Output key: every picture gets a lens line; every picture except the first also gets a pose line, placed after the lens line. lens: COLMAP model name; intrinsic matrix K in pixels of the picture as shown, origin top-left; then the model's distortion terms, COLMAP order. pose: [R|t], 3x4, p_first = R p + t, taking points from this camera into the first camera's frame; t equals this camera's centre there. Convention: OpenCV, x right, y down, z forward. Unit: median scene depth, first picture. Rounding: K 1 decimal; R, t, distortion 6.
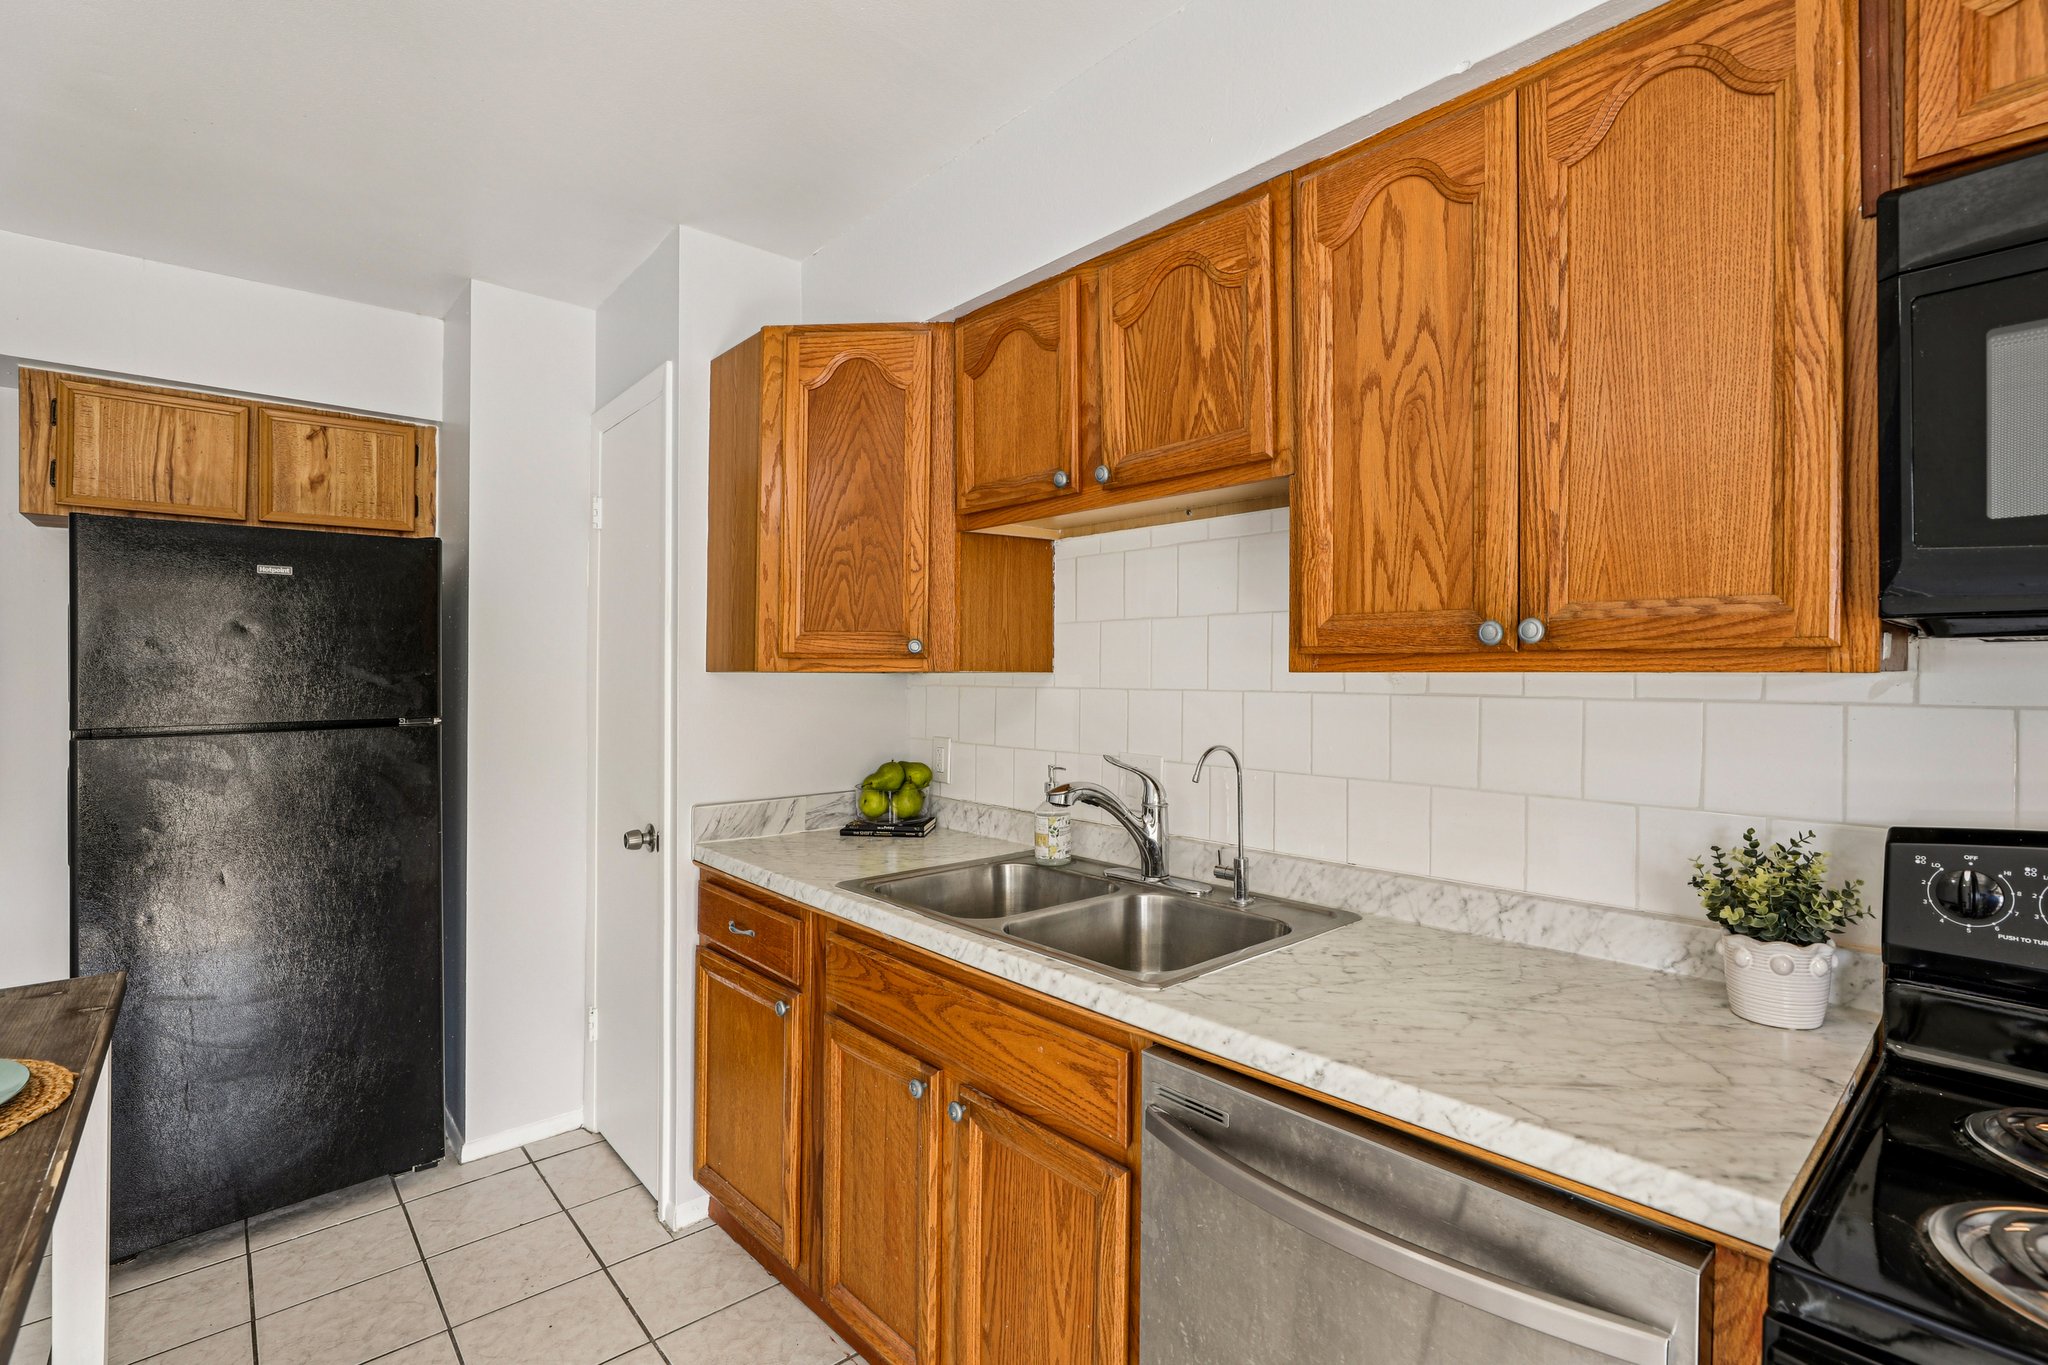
lens RADIAL K [[946.0, 0, 1026.7], [0, 946.0, 690.1], [0, 0, 1]] dist [-0.005453, -0.000045]
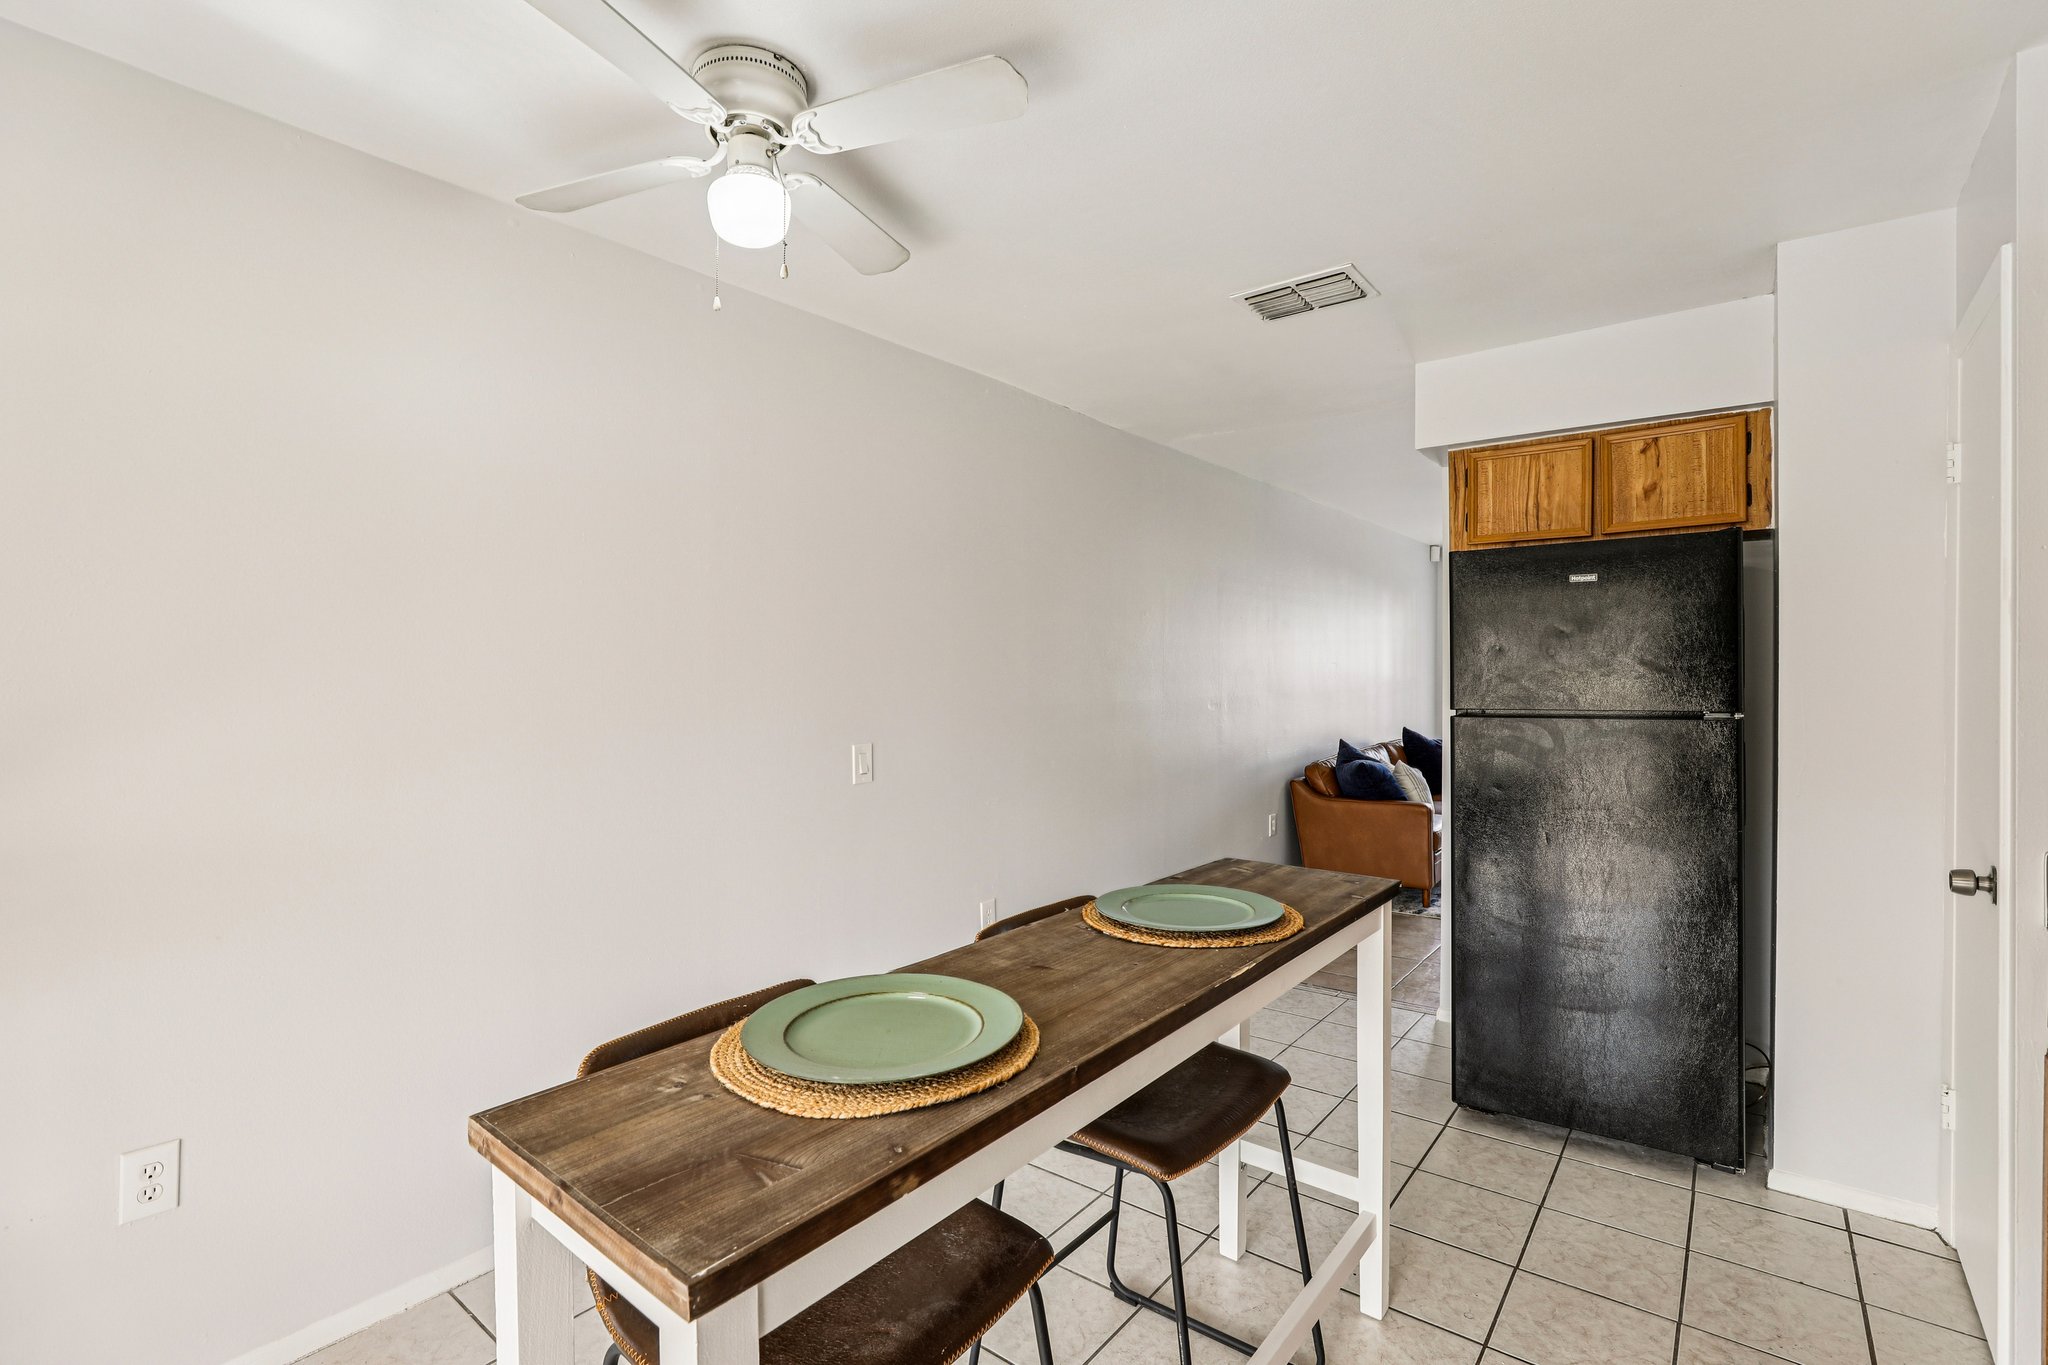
lens RADIAL K [[936.1, 0, 1022.1], [0, 936.1, 675.4], [0, 0, 1]] dist [-0.032555, 0.010603]
pose [[0.186880, 0.006778, -0.982359, 0.165143], [-0.011445, 0.999923, 0.004722, -0.004909], [0.982316, 0.010361, 0.186943, 0.099061]]
